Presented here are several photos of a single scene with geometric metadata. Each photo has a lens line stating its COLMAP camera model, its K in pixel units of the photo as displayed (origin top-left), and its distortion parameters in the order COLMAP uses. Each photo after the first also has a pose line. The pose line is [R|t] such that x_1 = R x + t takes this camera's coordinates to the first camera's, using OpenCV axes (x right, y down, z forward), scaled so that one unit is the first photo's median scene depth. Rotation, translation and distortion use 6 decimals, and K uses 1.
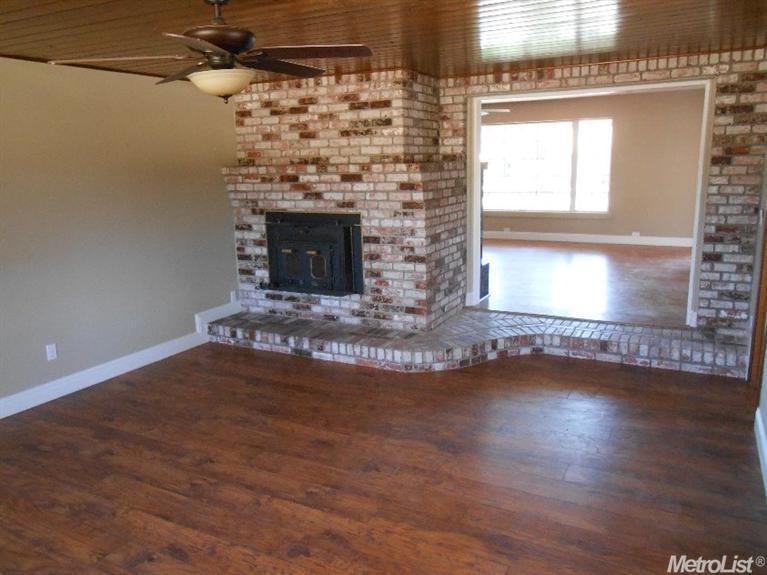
lens RADIAL K [[601.9, 0, 380.8], [0, 601.9, 286.1], [0, 0, 1]] dist [-0.042509, 0.071652]
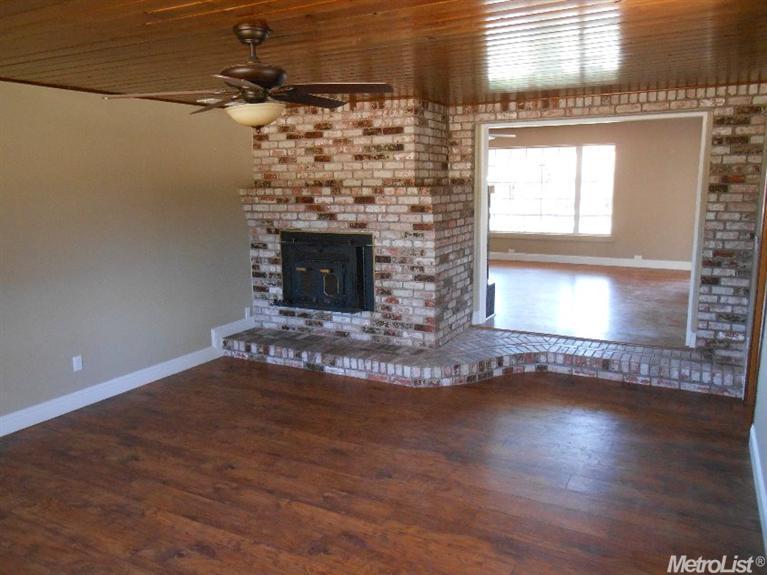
lens RADIAL K [[601.9, 0, 380.8], [0, 601.9, 286.1], [0, 0, 1]] dist [-0.042509, 0.071652]
pose [[0.999896, 0.013329, -0.005584, -0.012399], [-0.013499, 0.999408, -0.031640, 0.002084], [0.005159, 0.031712, 0.999484, -0.040719]]
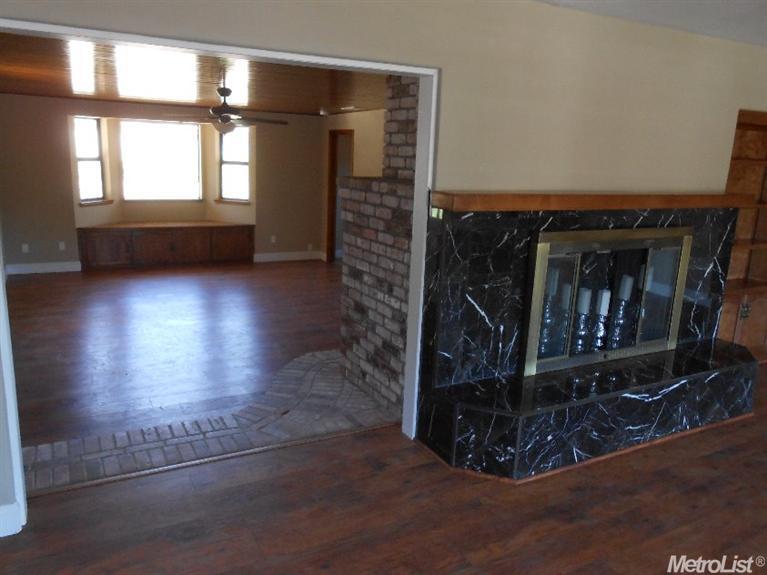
lens RADIAL K [[601.9, 0, 380.8], [0, 601.9, 286.1], [0, 0, 1]] dist [-0.042509, 0.071652]
pose [[-0.560220, 0.182436, -0.808005, 0.748815], [-0.191662, 0.920427, 0.340705, -0.356790], [0.805866, 0.345733, -0.480675, 1.479394]]
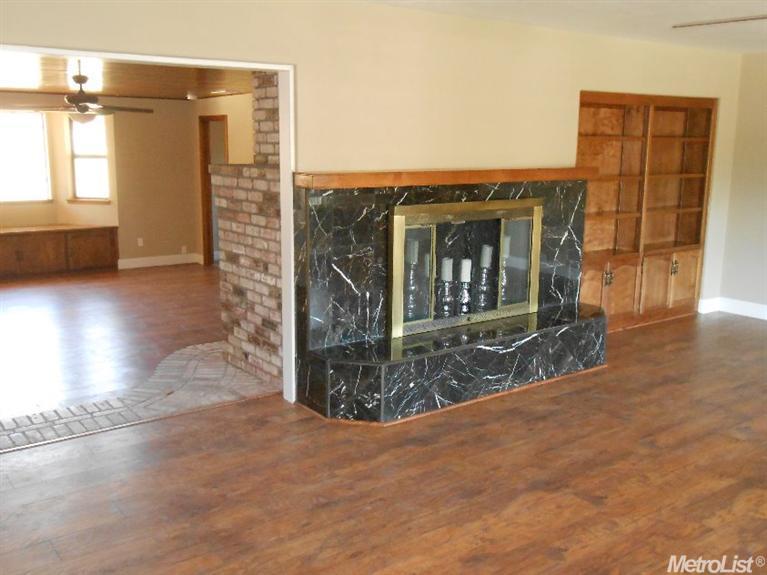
lens RADIAL K [[758.1, 0, 380.9], [0, 758.1, 285.4], [0, 0, 1]] dist [-0.004466, 0.024753]
pose [[-0.433374, 0.189077, -0.881157, 0.956486], [-0.180627, 0.939681, 0.290471, -0.396261], [0.882928, 0.285044, -0.373081, 1.643339]]
